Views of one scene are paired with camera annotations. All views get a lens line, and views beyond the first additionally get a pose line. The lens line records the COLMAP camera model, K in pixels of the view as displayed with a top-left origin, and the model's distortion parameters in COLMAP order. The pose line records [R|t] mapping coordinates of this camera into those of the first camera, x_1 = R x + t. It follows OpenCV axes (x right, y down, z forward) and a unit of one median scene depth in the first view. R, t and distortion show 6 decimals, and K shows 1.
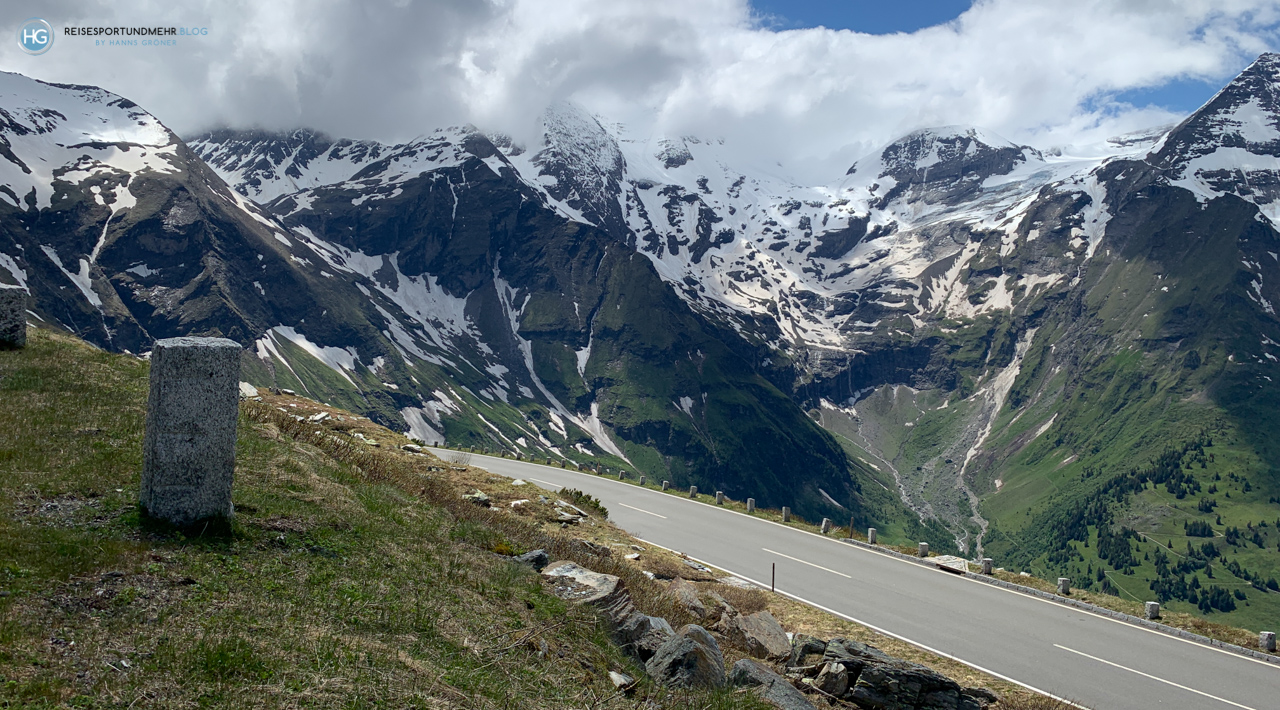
lens RADIAL K [[956.8, 0, 645.7], [0, 956.8, 307.2], [0, 0, 1]] dist [0.016806, -0.016031]
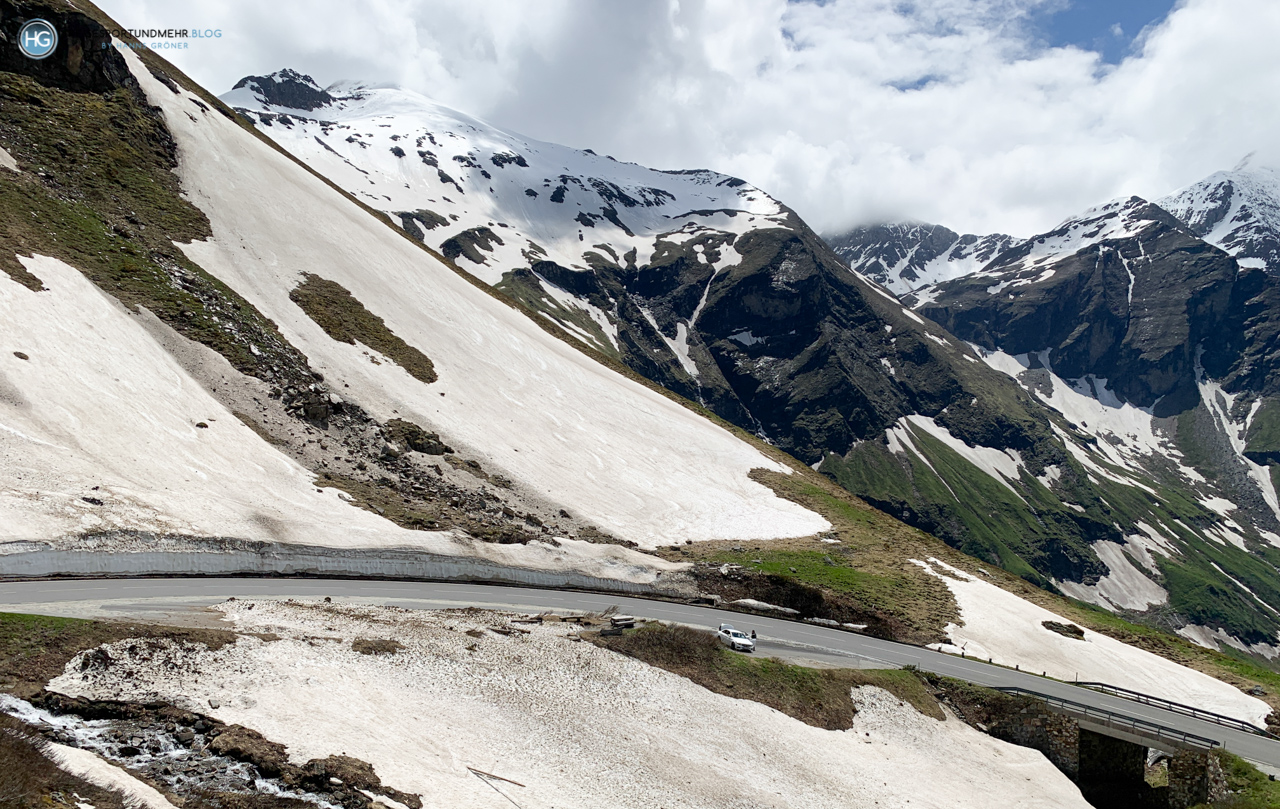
lens RADIAL K [[977.6, 0, 619.4], [0, 977.6, 478.1], [0, 0, 1]] dist [-0.038181, 0.014001]
pose [[0.817672, 0.026884, -0.575056, -0.097488], [-0.024702, 0.999627, 0.011609, 0.043983], [0.575154, 0.004713, 0.818032, 0.190102]]
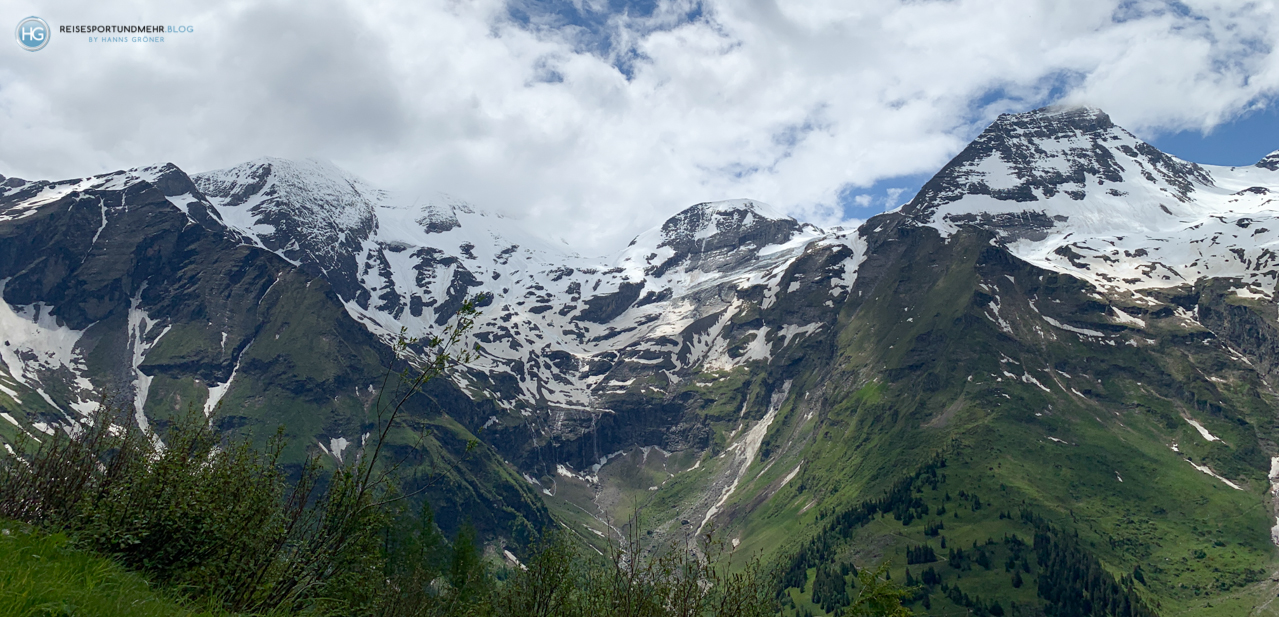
lens RADIAL K [[958.5, 0, 640.2], [0, 958.5, 203.5], [0, 0, 1]] dist [0.050898, -0.075315]
pose [[0.989127, 0.010000, 0.146724, 0.153412], [0.025740, 0.970513, -0.239673, 0.093318], [-0.144794, 0.240843, 0.959703, 0.124234]]
